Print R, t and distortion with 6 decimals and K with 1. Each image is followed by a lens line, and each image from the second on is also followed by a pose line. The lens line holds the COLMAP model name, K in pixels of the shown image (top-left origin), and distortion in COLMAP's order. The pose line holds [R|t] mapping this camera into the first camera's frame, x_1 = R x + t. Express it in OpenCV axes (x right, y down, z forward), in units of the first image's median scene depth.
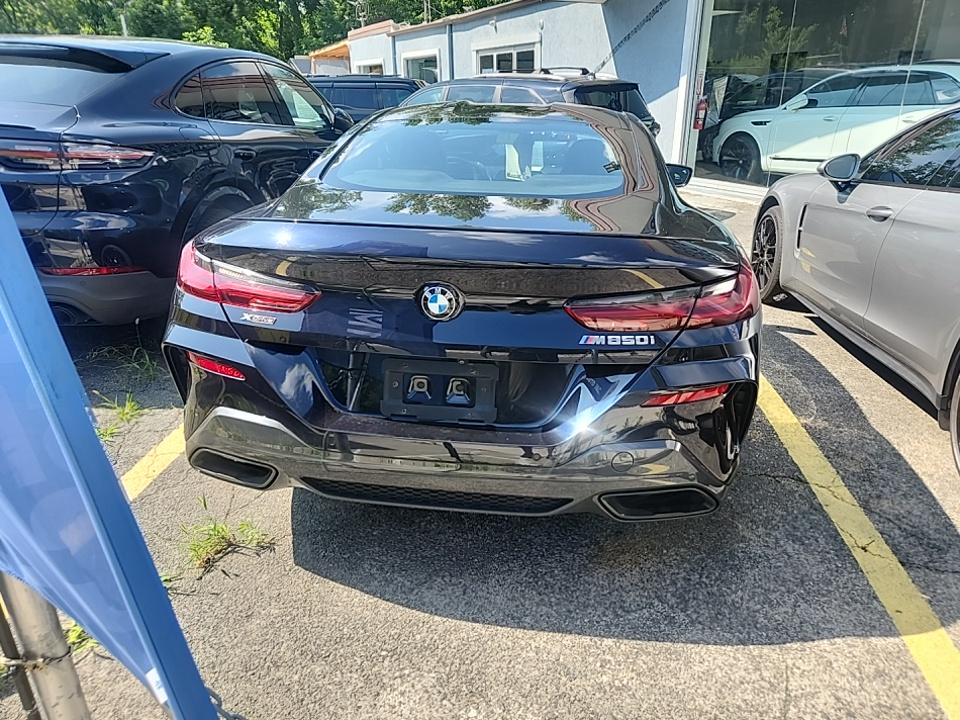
lens RADIAL K [[649.1, 0, 484.7], [0, 649.1, 359.1], [0, 0, 1]] dist [0.062134, -0.048246]
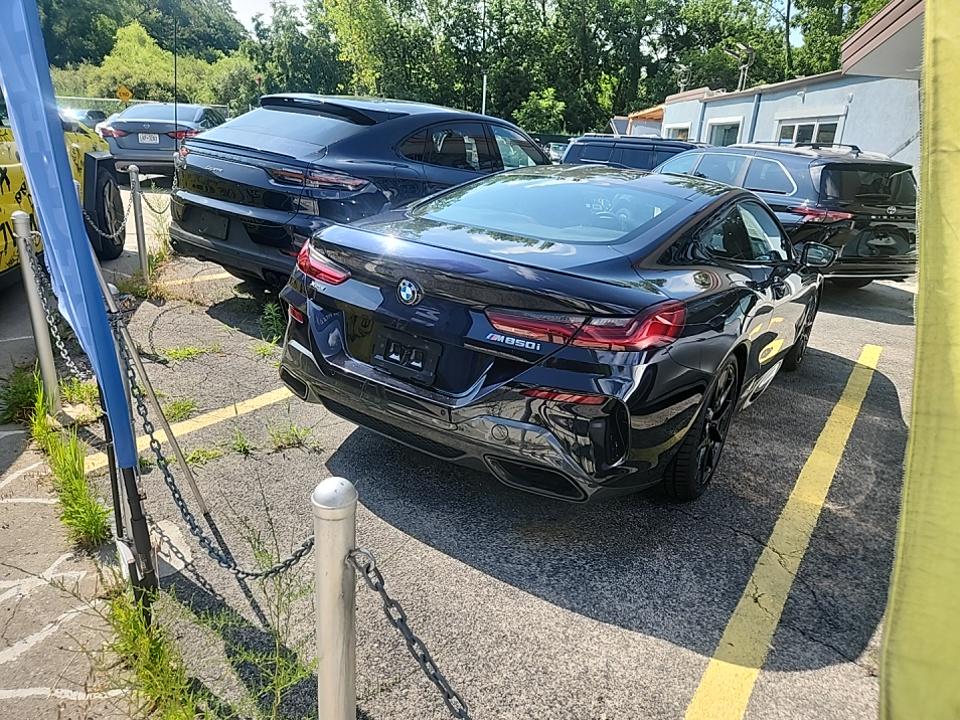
lens RADIAL K [[649.1, 0, 481.8], [0, 649.1, 364.0], [0, 0, 1]] dist [0.062134, -0.048246]
pose [[0.889488, 0.210978, -0.405340, 0.320213], [-0.239137, 0.970791, -0.019474, 0.026347], [0.389391, 0.114254, 0.913959, -0.114067]]
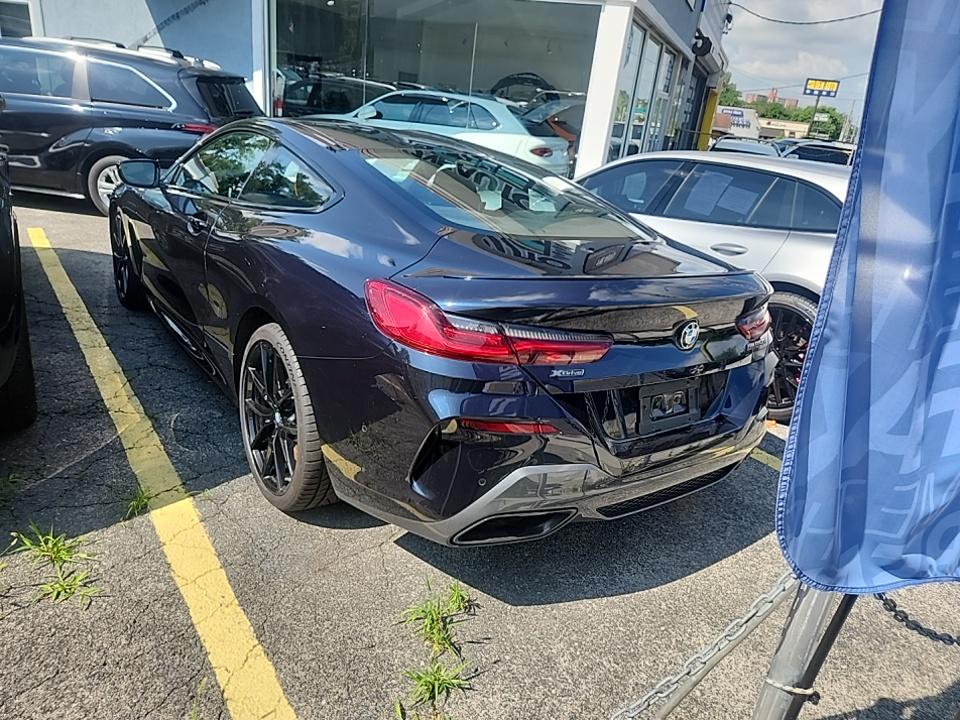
lens RADIAL K [[649.1, 0, 483.0], [0, 649.1, 358.7], [0, 0, 1]] dist [0.062134, -0.048246]
pose [[0.732925, -0.159608, 0.661322, -0.547364], [0.144627, 0.986424, 0.077784, -0.090025], [-0.664759, 0.038635, 0.746058, 0.150040]]
